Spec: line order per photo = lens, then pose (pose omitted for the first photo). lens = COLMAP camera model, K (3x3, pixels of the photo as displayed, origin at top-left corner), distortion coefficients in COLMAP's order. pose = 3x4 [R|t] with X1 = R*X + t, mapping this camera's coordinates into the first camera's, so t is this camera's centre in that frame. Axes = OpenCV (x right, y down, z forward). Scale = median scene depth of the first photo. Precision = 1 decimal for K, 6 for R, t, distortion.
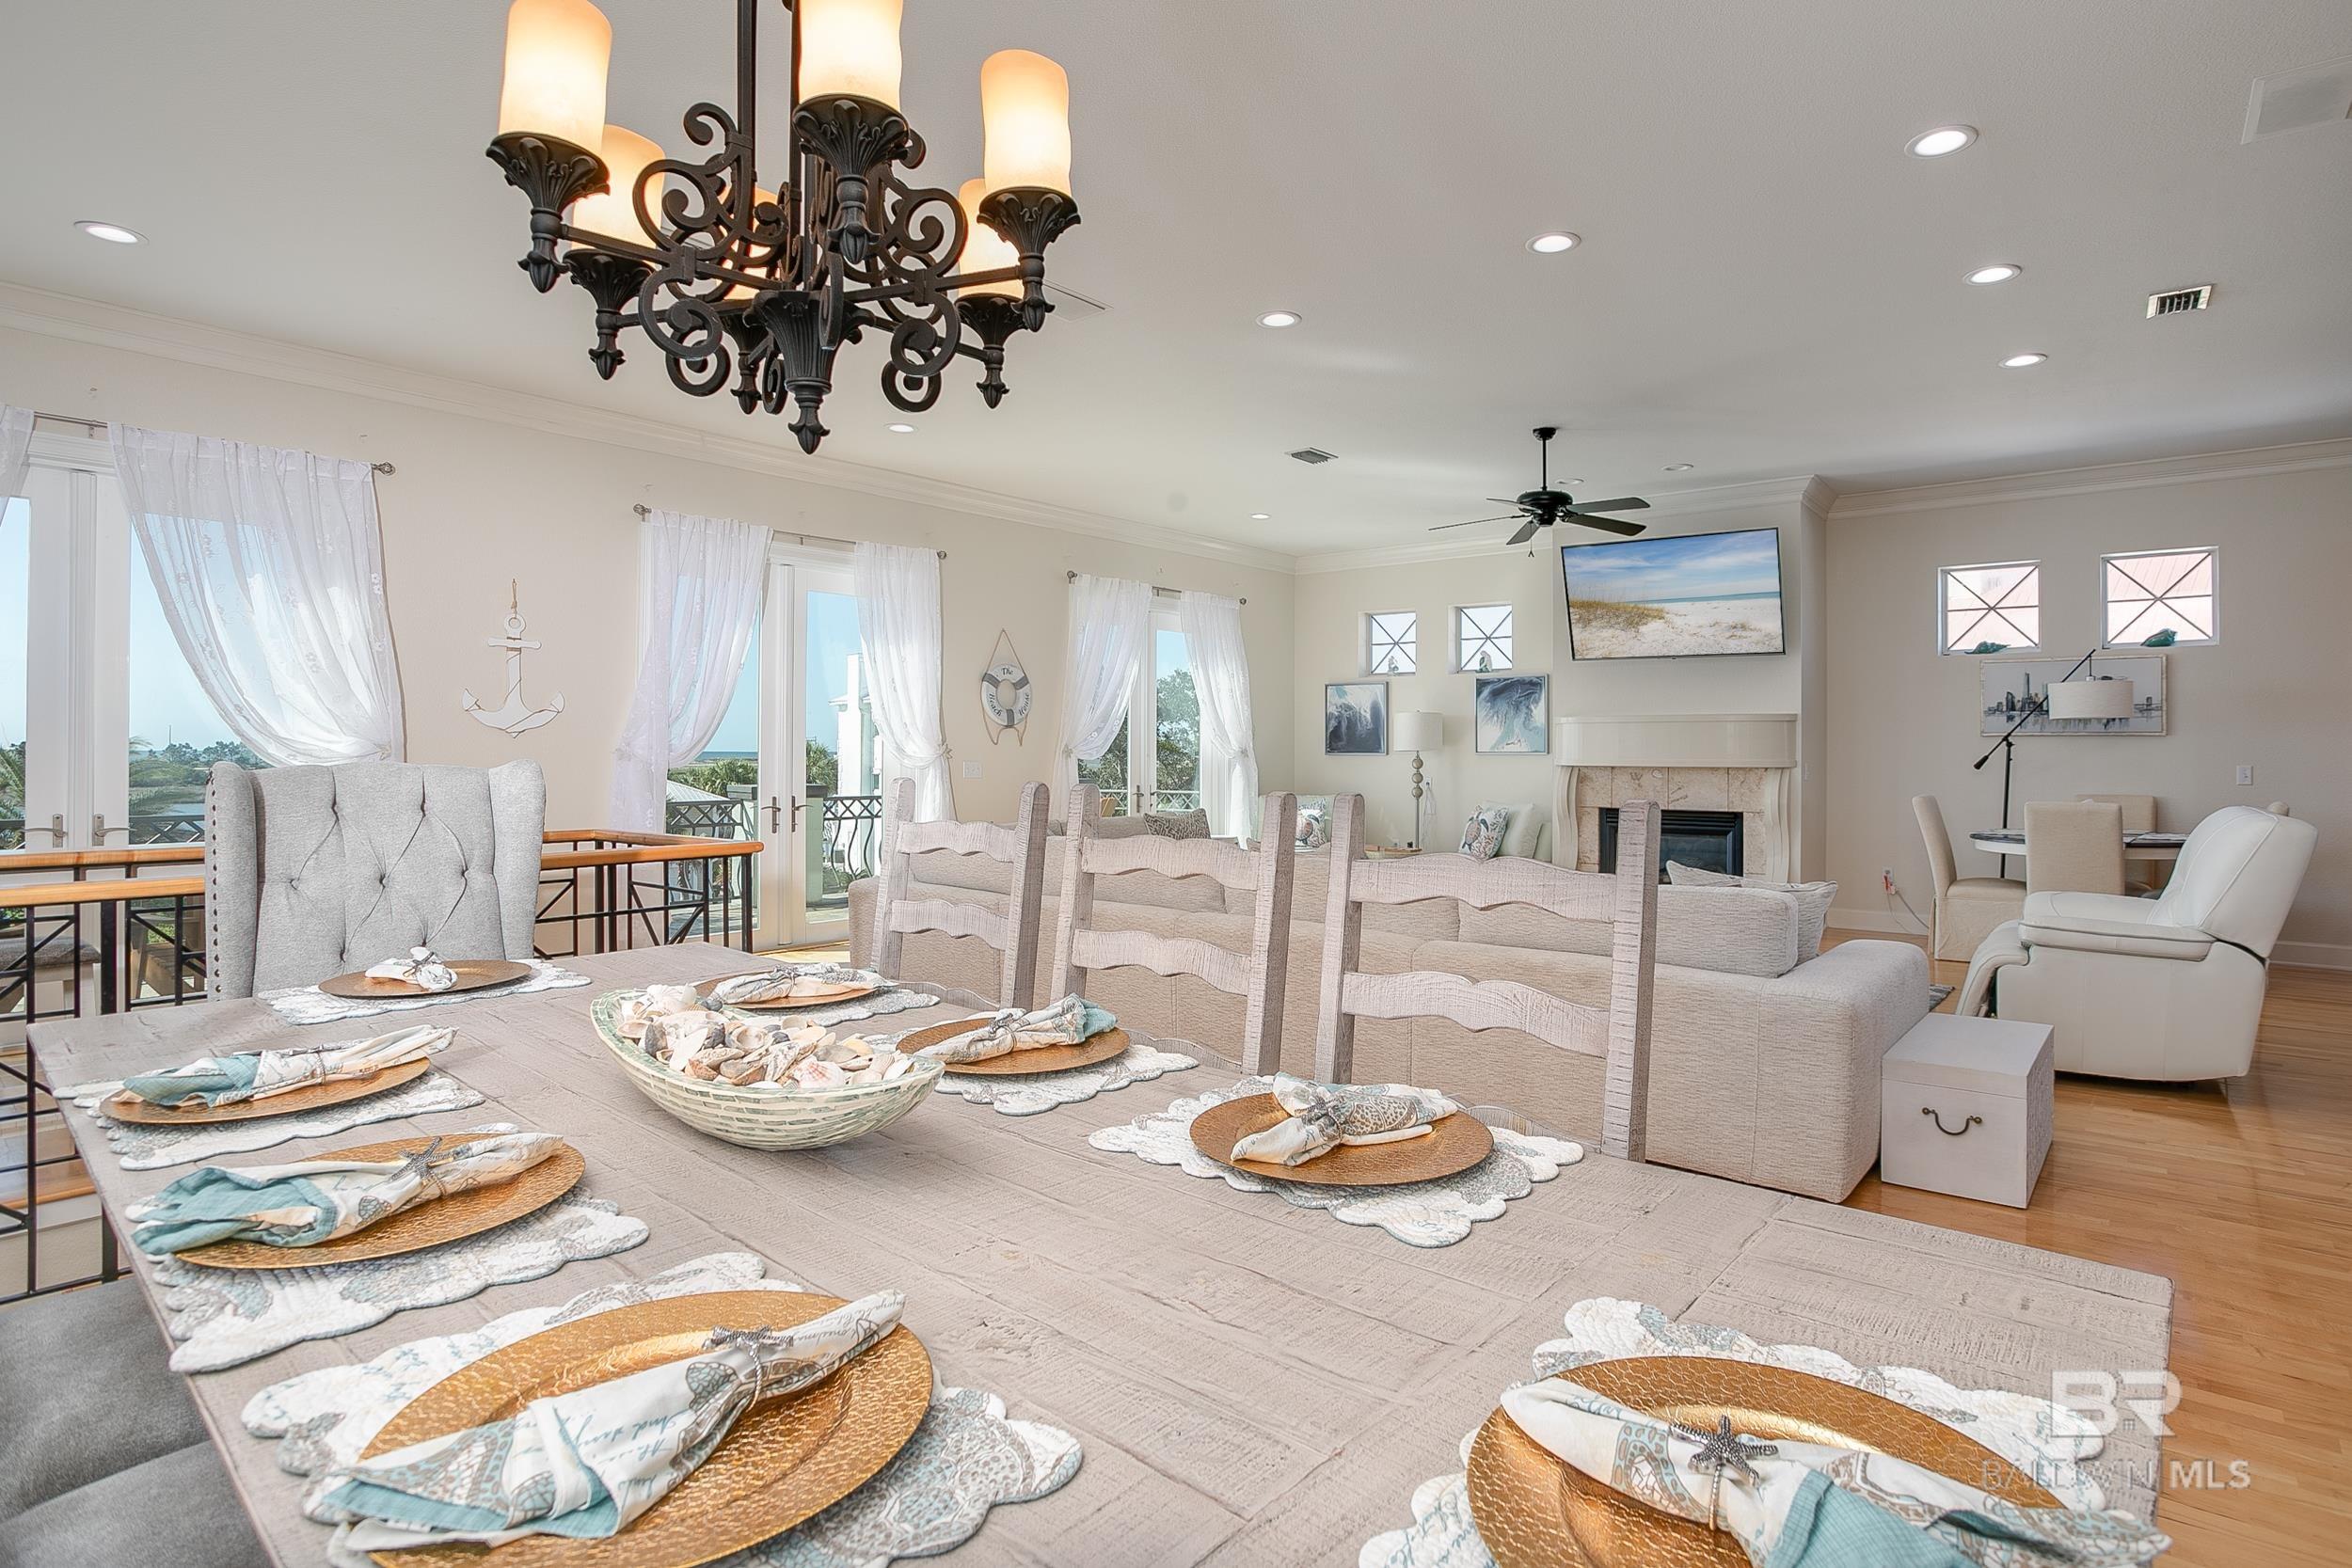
lens RADIAL K [[1145.9, 0, 1192.1], [0, 1145.9, 767.2], [0, 0, 1]] dist [-0.051986, 0.031326]
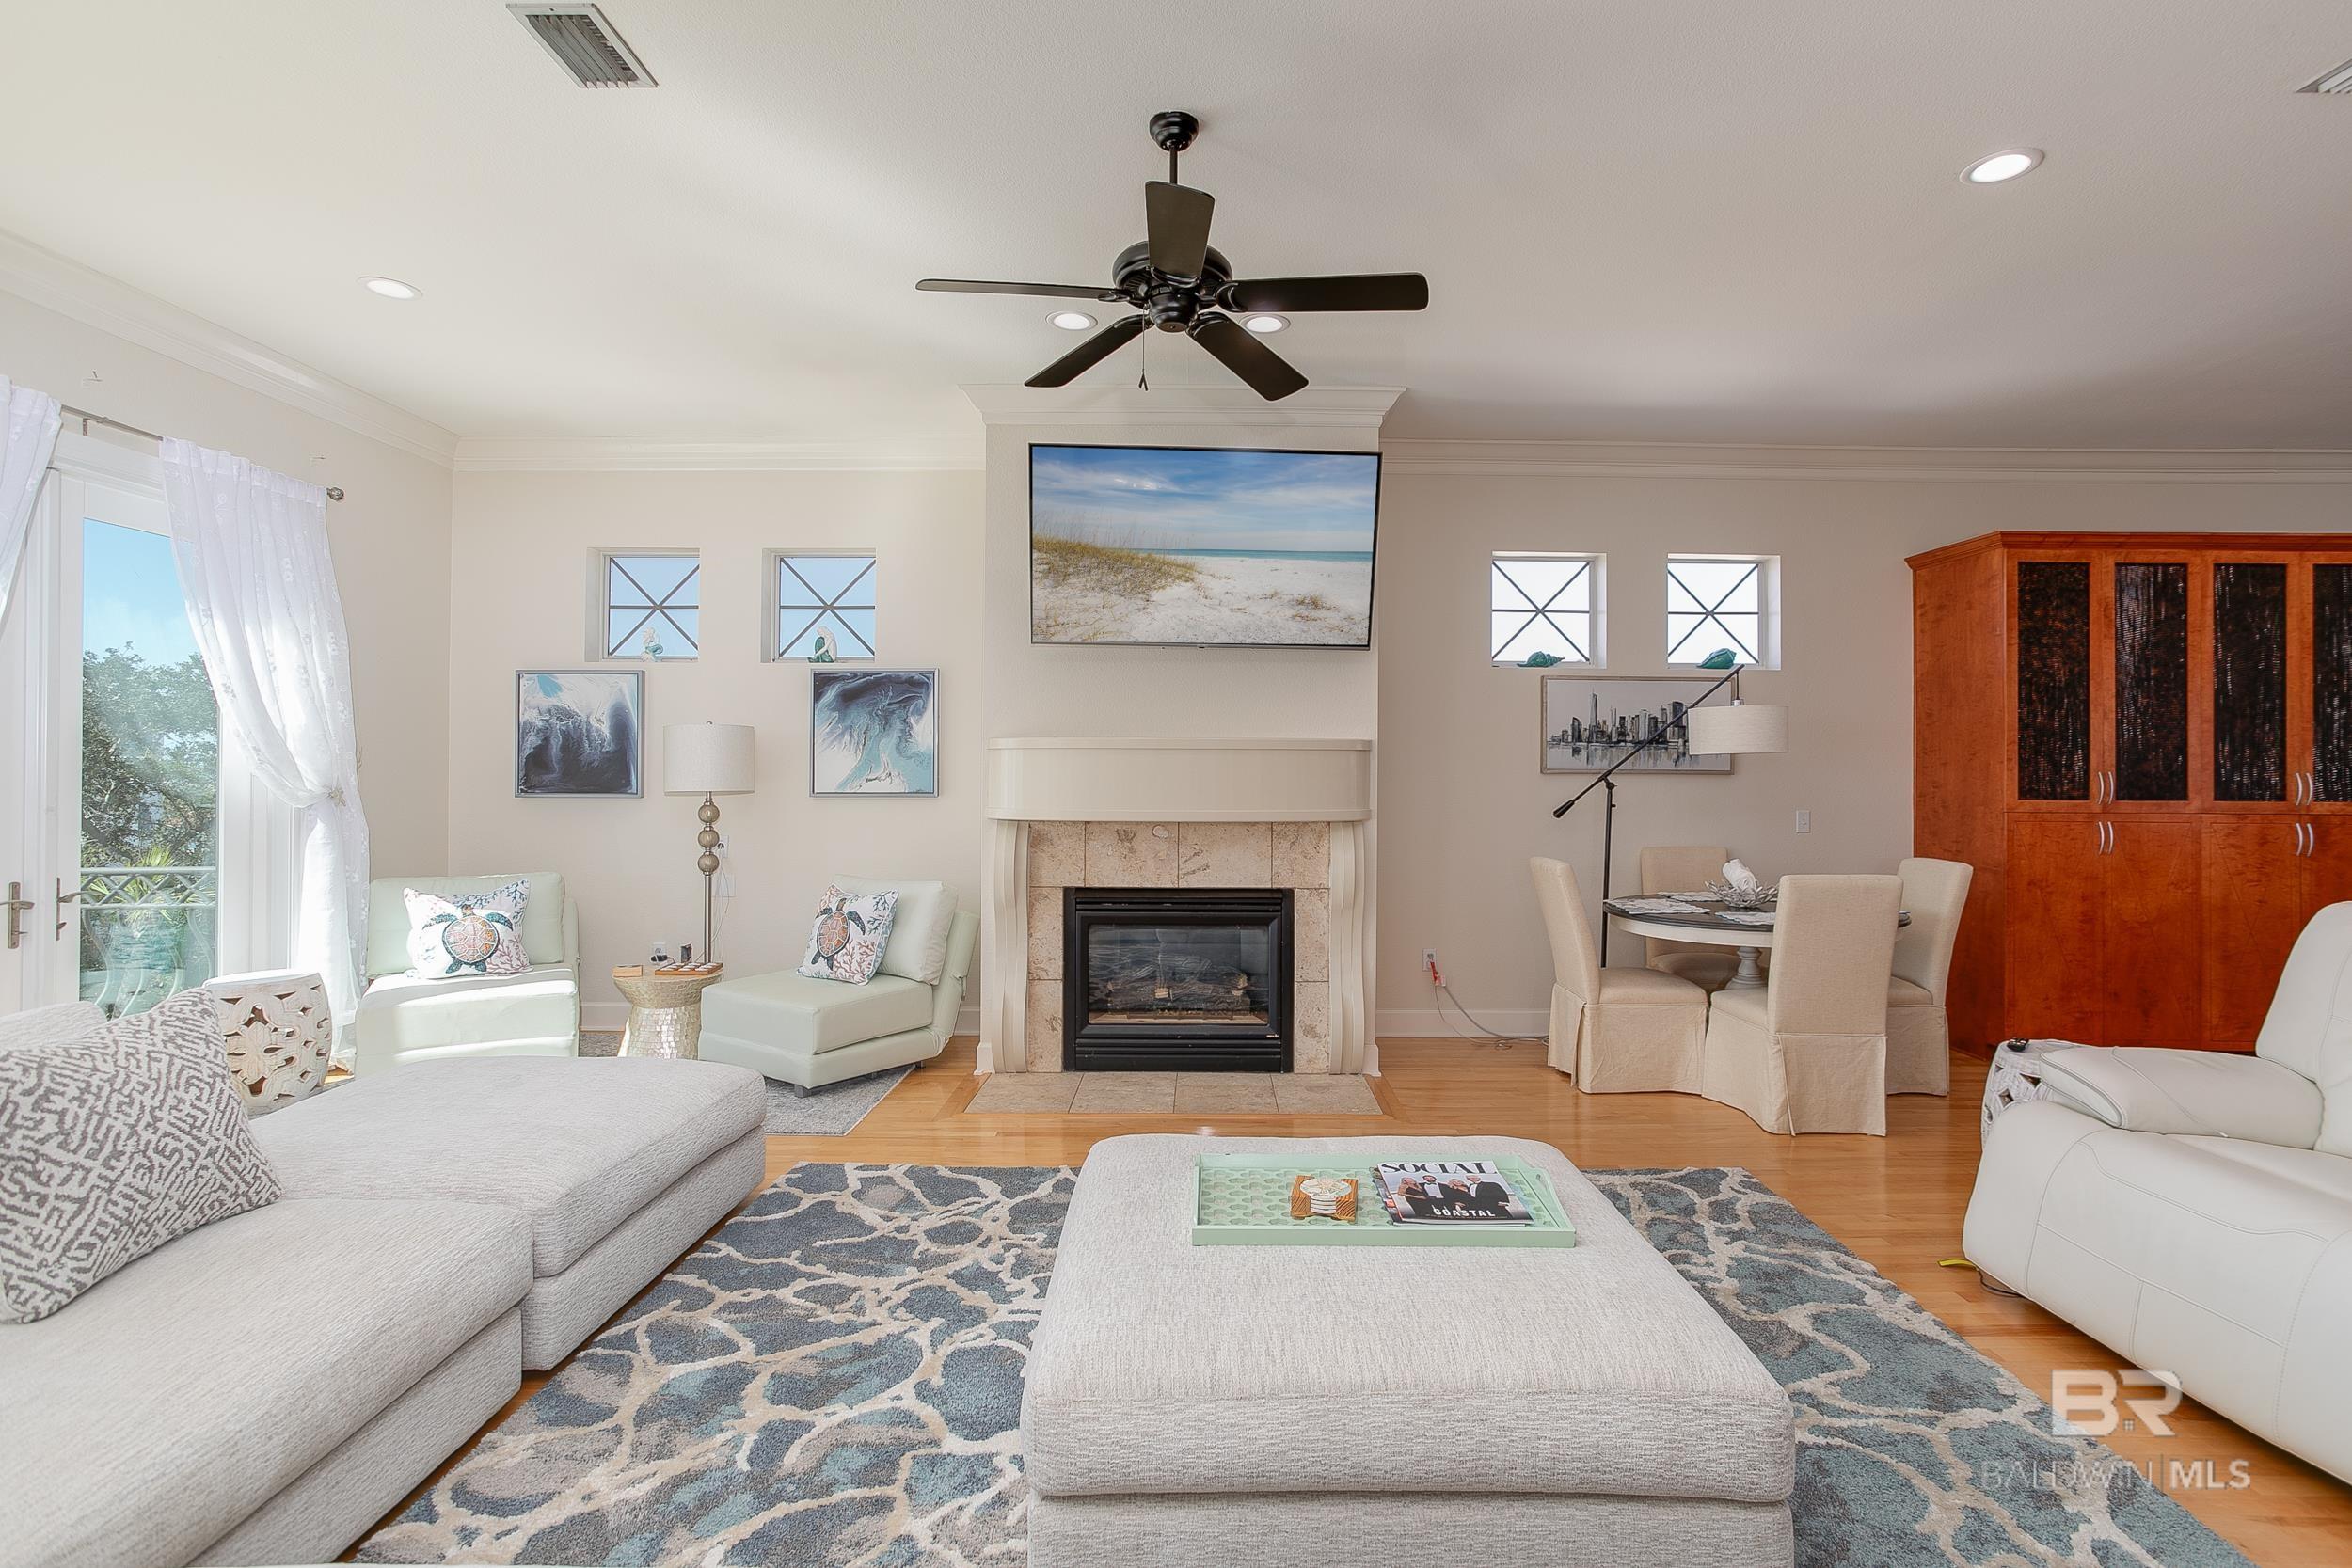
lens RADIAL K [[1145.9, 0, 1192.1], [0, 1145.9, 767.2], [0, 0, 1]] dist [-0.051986, 0.031326]
pose [[0.753900, 0.005903, 0.656963, 0.006762], [0.007869, 0.999807, -0.018013, -0.017926], [-0.656943, 0.018750, 0.753707, 0.511805]]
